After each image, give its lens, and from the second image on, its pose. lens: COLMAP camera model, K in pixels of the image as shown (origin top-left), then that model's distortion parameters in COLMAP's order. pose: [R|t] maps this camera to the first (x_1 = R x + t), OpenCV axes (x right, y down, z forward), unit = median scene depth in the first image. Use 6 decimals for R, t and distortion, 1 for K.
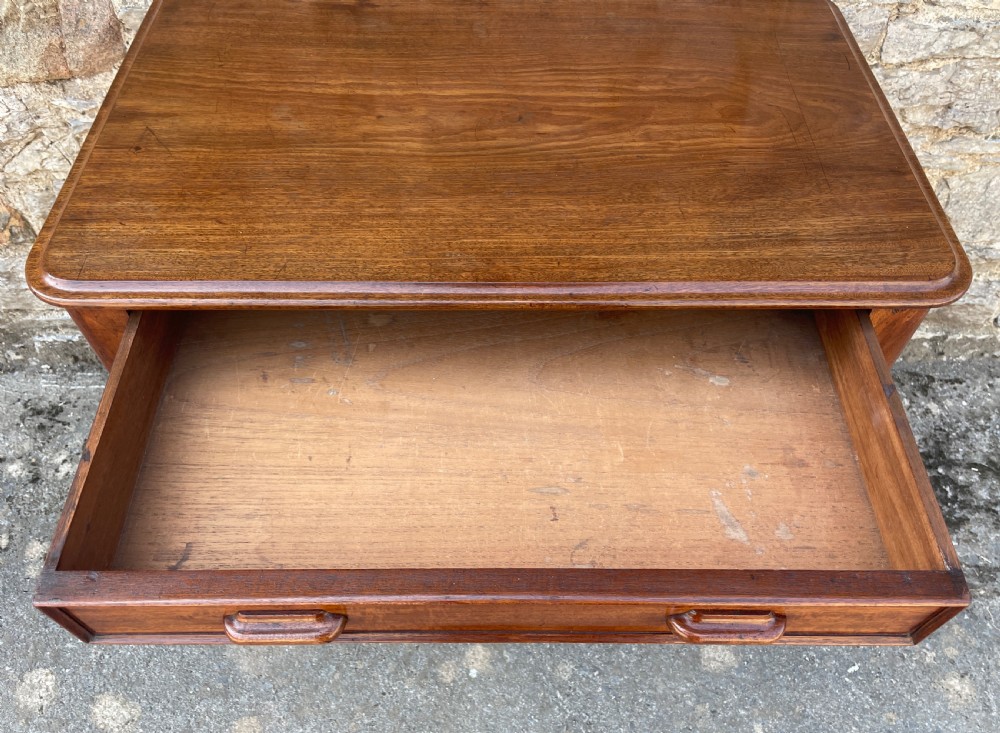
lens RADIAL K [[791.3, 0, 504.1], [0, 791.3, 384.9], [0, 0, 1]] dist [0.086418, -0.125963]
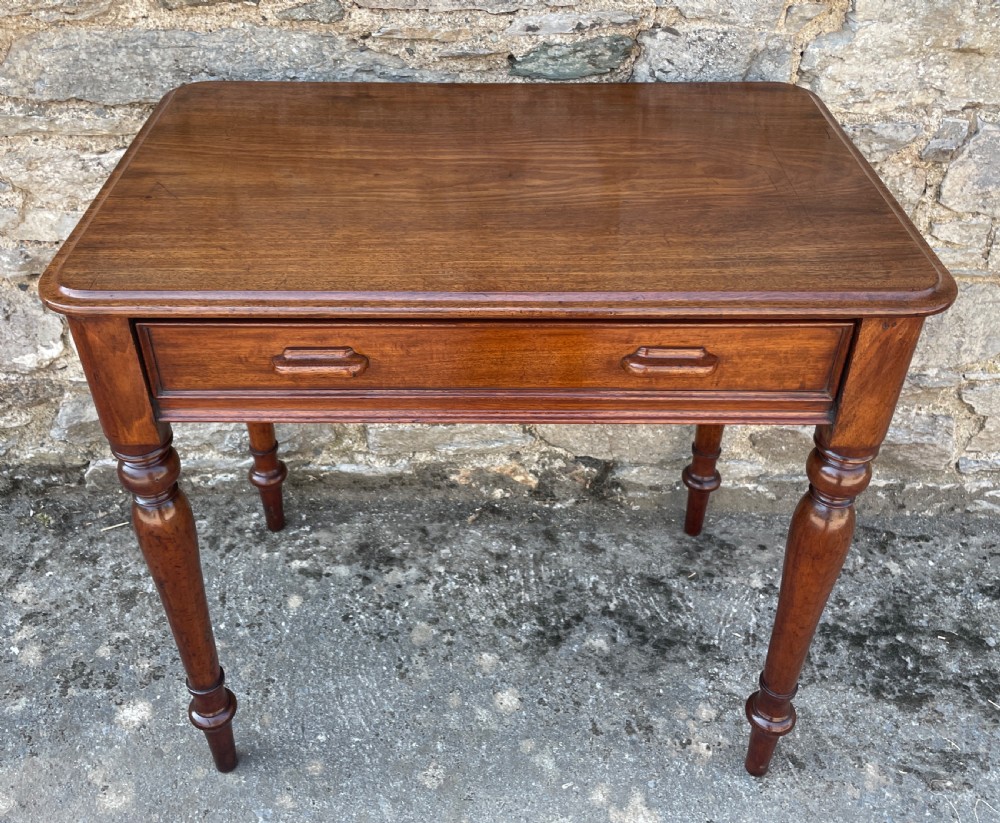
lens RADIAL K [[970.5, 0, 463.9], [0, 970.5, 363.7], [0, 0, 1]] dist [0.084842, -0.117323]
pose [[0.998989, 0.009828, -0.043861, 0.219275], [-0.021349, 0.962458, -0.270590, 0.190937], [0.039555, 0.271253, 0.961695, -0.115342]]
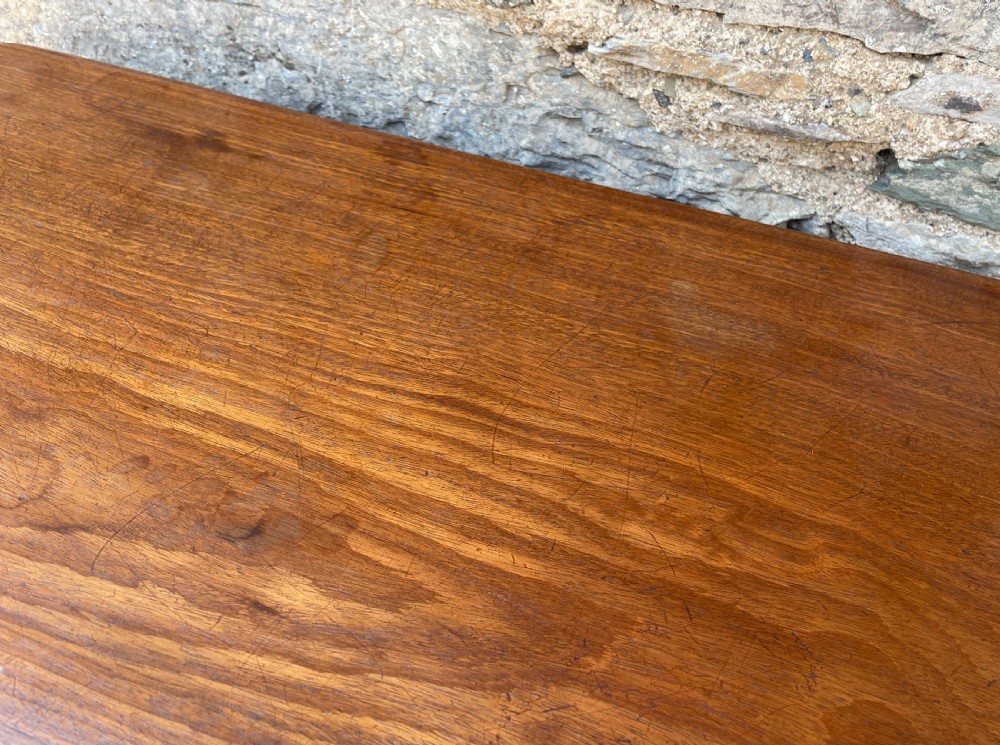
lens RADIAL K [[825.1, 0, 514.8], [0, 825.1, 393.3], [0, 0, 1]] dist [0.089990, -0.138043]
pose [[0.923255, 0.286407, -0.256068, 0.183115], [-0.314325, 0.946363, -0.074815, -0.355471], [0.220905, 0.149562, 0.963759, 0.578540]]
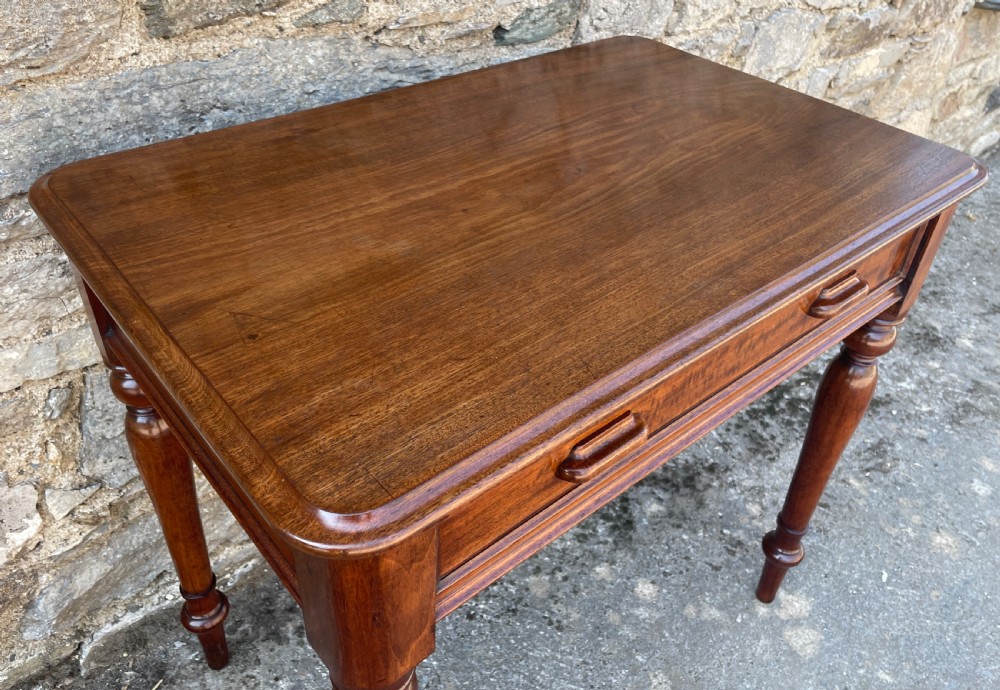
lens RADIAL K [[793.8, 0, 503.0], [0, 793.8, 309.9], [0, 0, 1]] dist [0.084180, -0.118193]
pose [[0.766884, -0.356346, 0.533766, -0.551277], [0.483450, 0.867749, -0.115278, -0.106808], [-0.422096, 0.346454, 0.837738, 0.259092]]
